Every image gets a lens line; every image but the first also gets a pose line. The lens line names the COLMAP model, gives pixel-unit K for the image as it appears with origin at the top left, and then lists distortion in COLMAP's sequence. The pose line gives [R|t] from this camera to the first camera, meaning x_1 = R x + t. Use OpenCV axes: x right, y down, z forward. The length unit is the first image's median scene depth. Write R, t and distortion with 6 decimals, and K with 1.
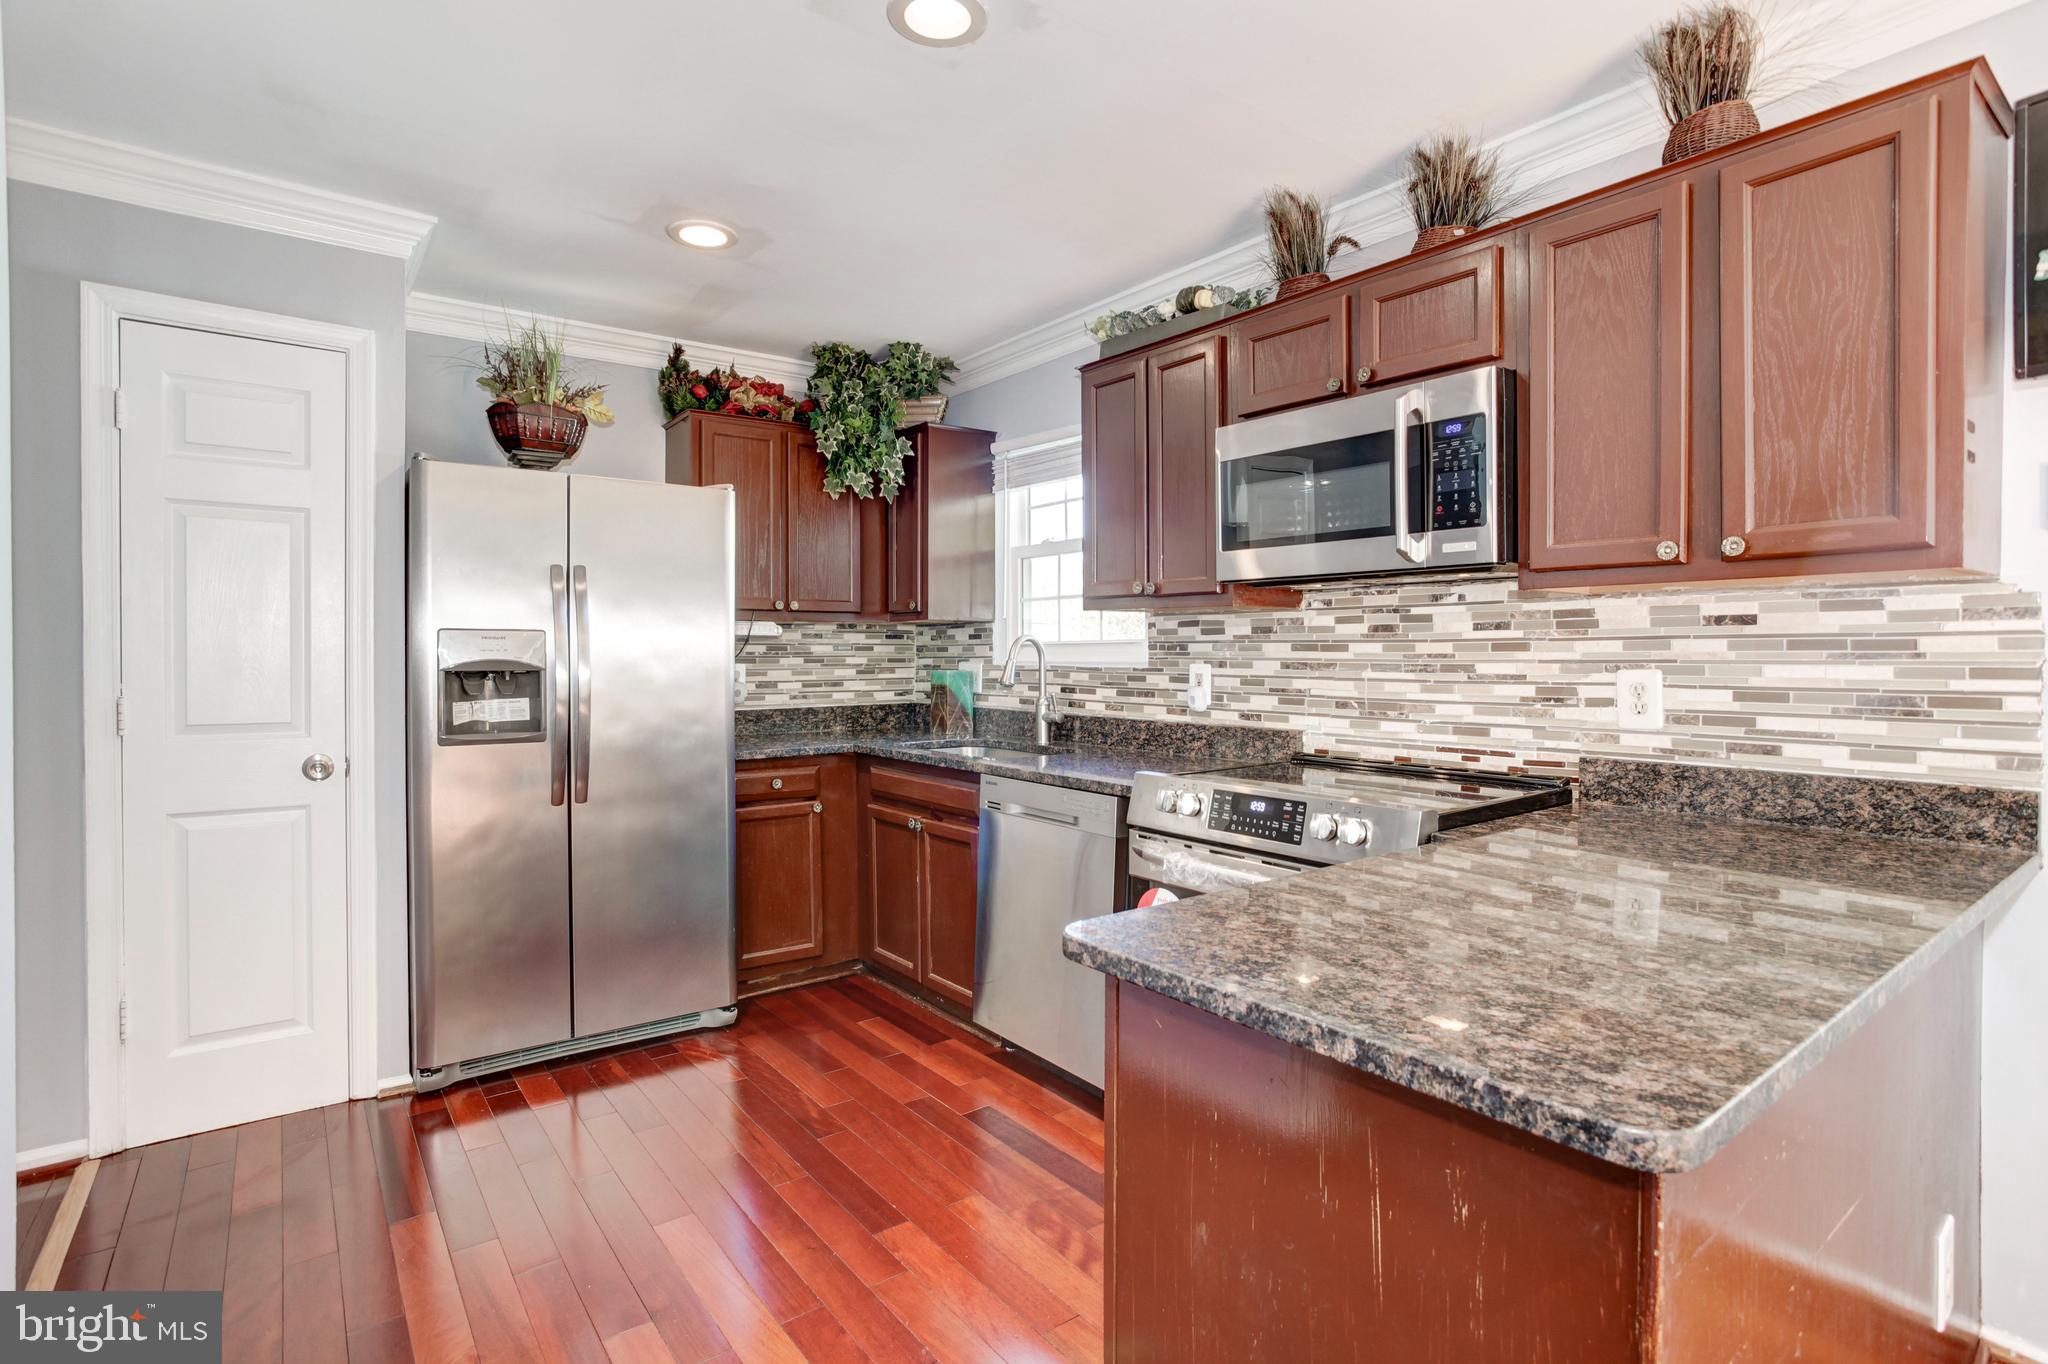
lens RADIAL K [[1024.9, 0, 1045.2], [0, 1024.9, 669.9], [0, 0, 1]] dist [-0.032179, 0.013780]
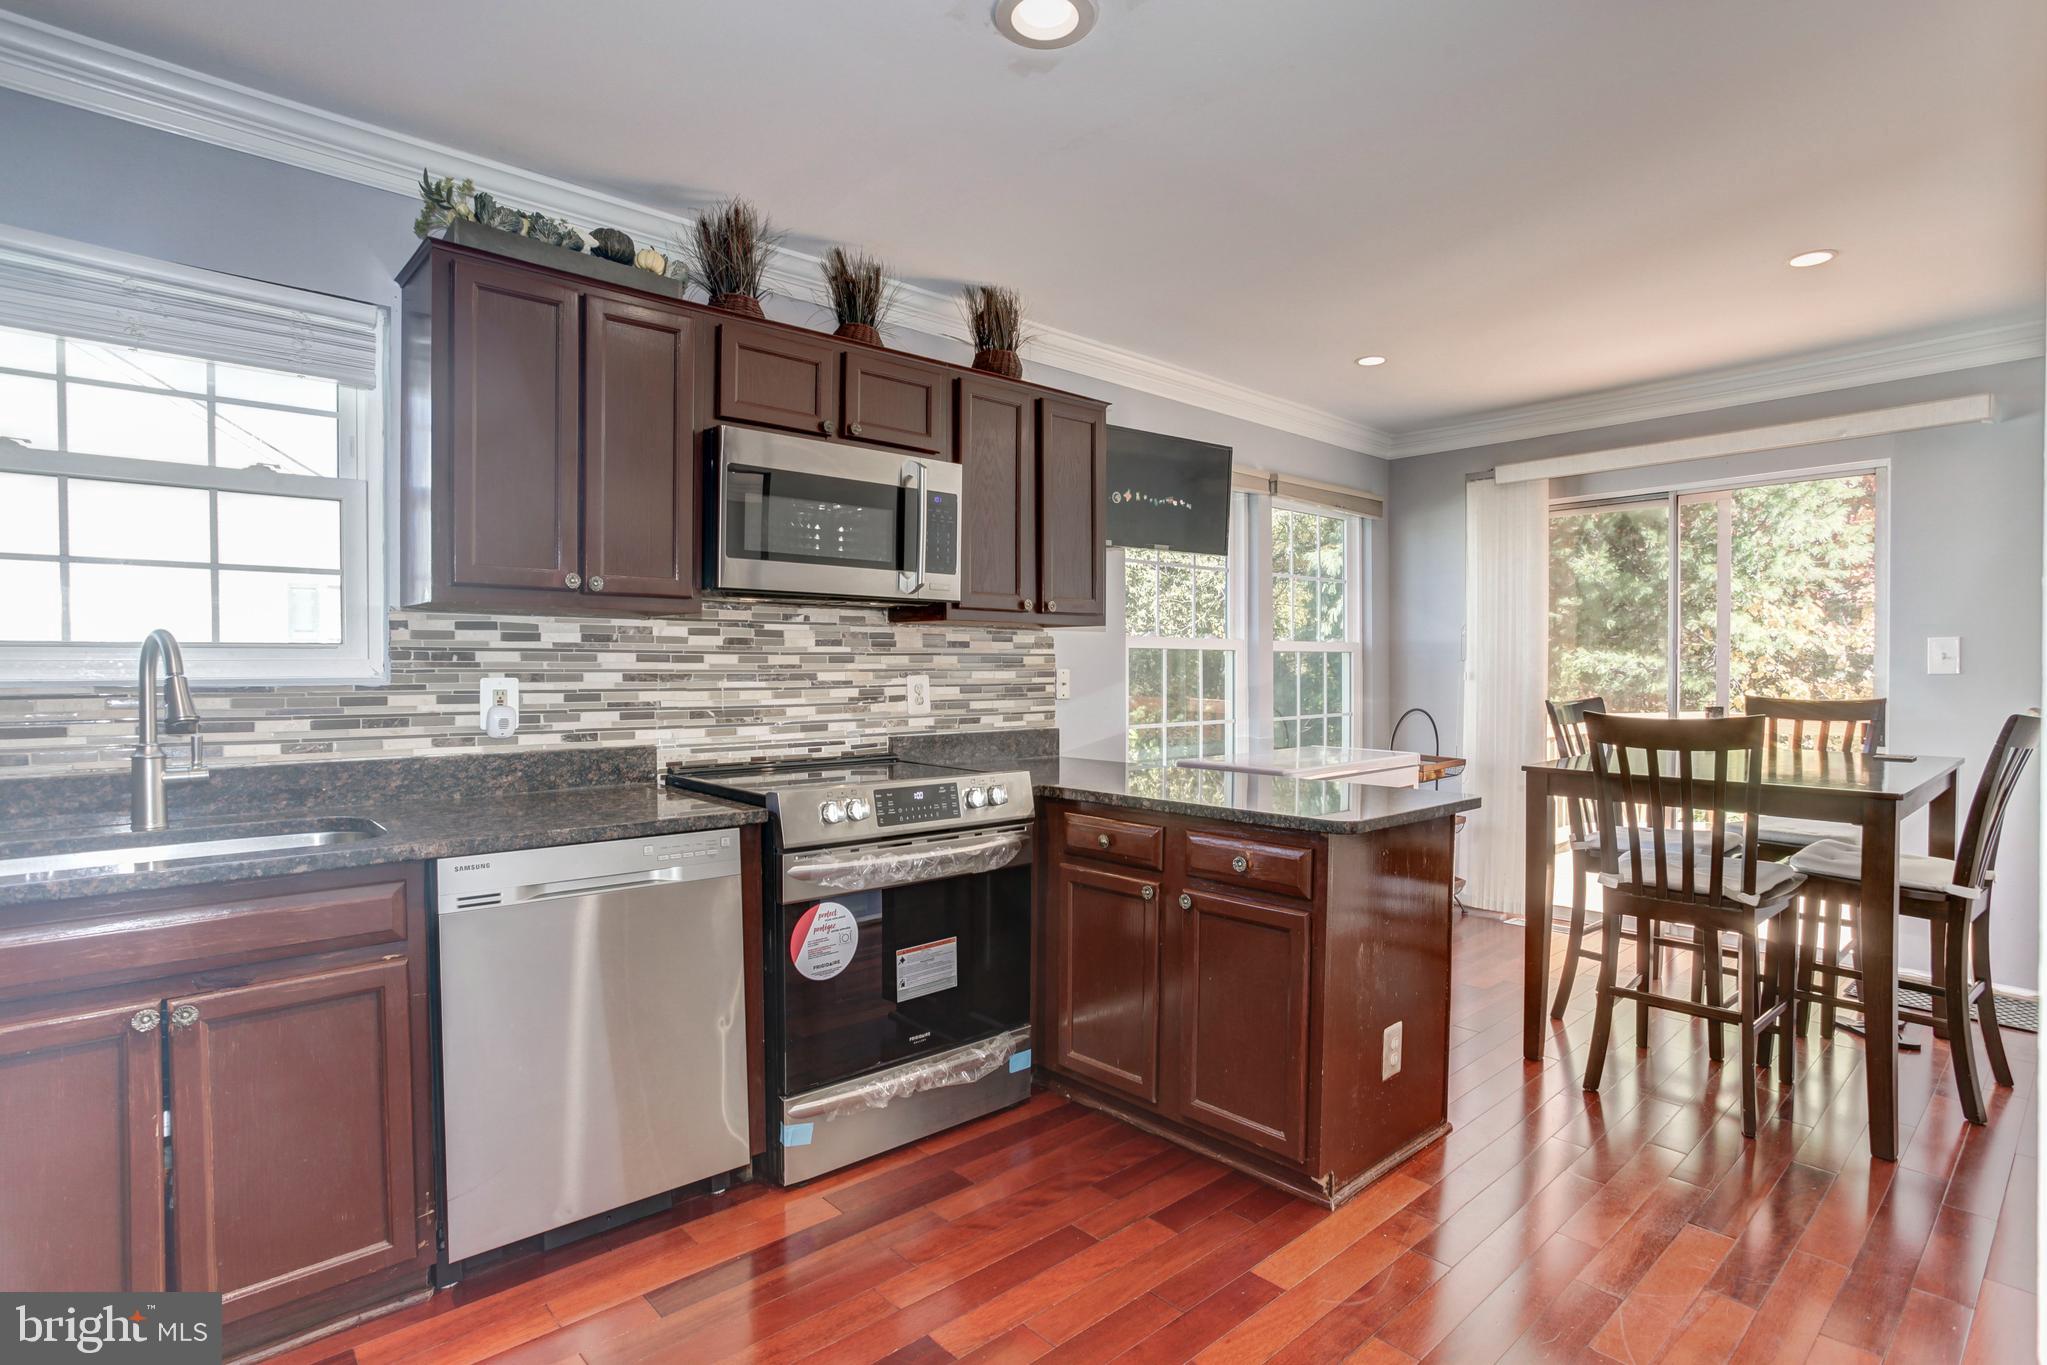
lens RADIAL K [[1024.4, 0, 1043.2], [0, 1024.4, 692.2], [0, 0, 1]] dist [-0.032179, 0.013780]
pose [[-0.077688, -0.025506, 0.996651, -0.740833], [0.015266, 0.999525, 0.026769, -0.010265], [-0.996861, 0.017294, -0.077262, 0.725347]]
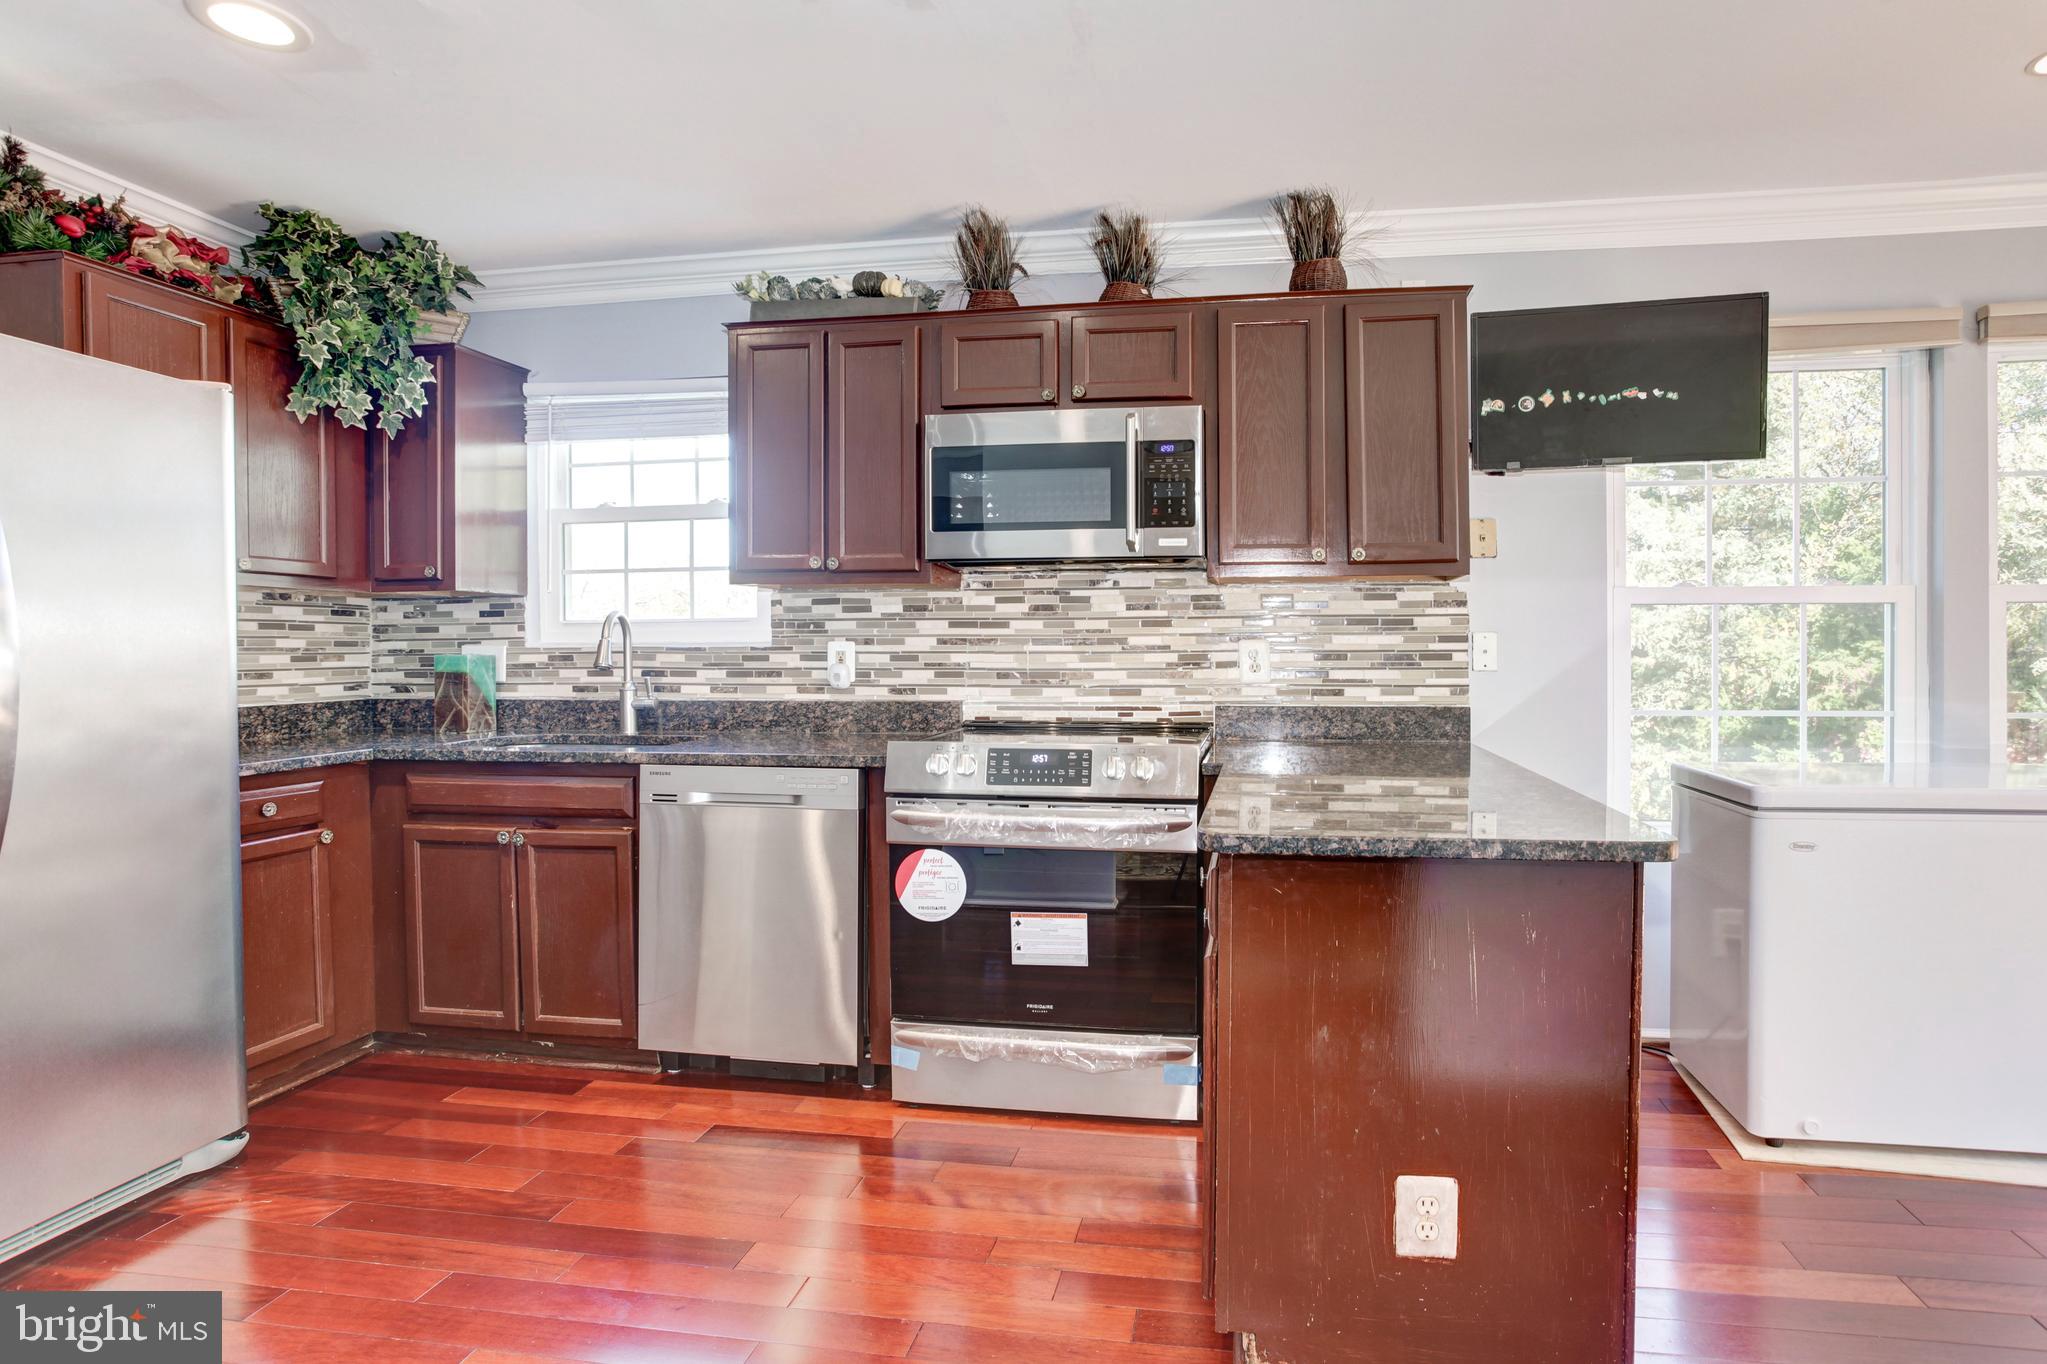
lens RADIAL K [[1024.4, 0, 1124.6], [0, 1024.4, 668.3], [0, 0, 1]] dist [-0.032179, 0.013780]
pose [[0.718051, -0.014937, 0.695830, -0.398222], [0.015331, 0.999867, 0.005643, 0.021585], [-0.695822, 0.006616, 0.718184, 0.092128]]
